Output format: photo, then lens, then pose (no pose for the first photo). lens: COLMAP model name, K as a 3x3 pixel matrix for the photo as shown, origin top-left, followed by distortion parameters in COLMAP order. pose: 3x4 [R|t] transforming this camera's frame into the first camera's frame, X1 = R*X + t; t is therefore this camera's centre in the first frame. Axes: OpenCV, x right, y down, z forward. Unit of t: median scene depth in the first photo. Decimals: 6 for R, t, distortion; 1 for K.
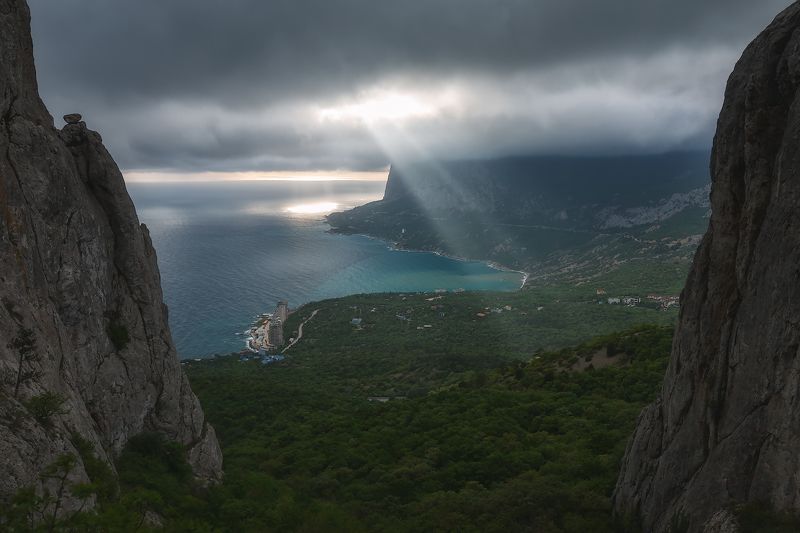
lens RADIAL K [[597.7, 0, 398.2], [0, 597.7, 266.3], [0, 0, 1]] dist [-0.000397, -0.000884]
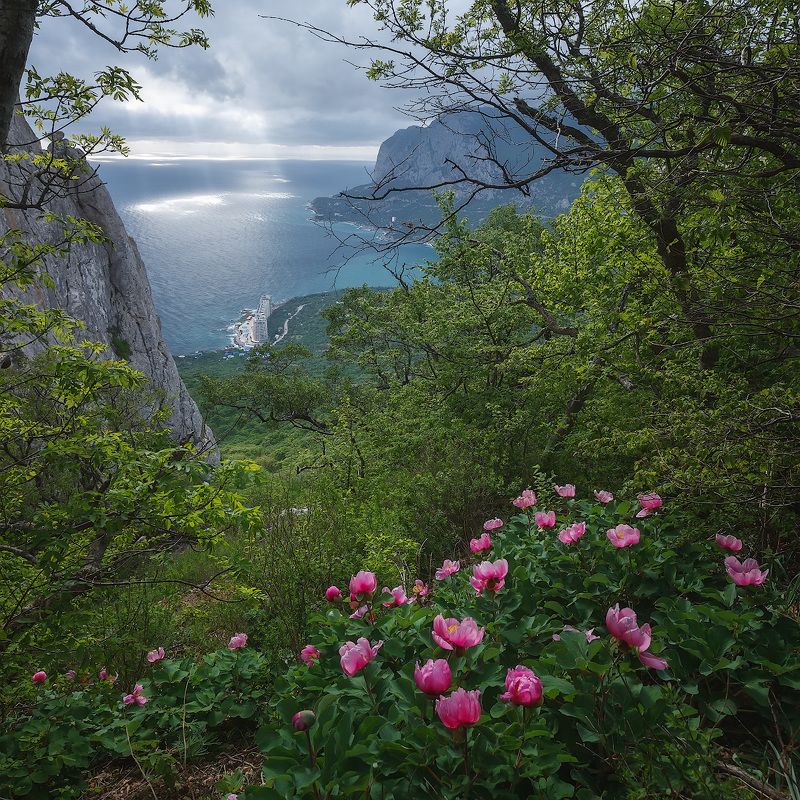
lens RADIAL K [[620.7, 0, 400.7], [0, 620.7, 399.6], [0, 0, 1]] dist [-0.001790, 0.000292]
pose [[0.999762, 0.004560, 0.021341, 0.019733], [-0.009224, 0.974572, 0.223883, -0.049405], [-0.019778, -0.224027, 0.974382, -0.131205]]
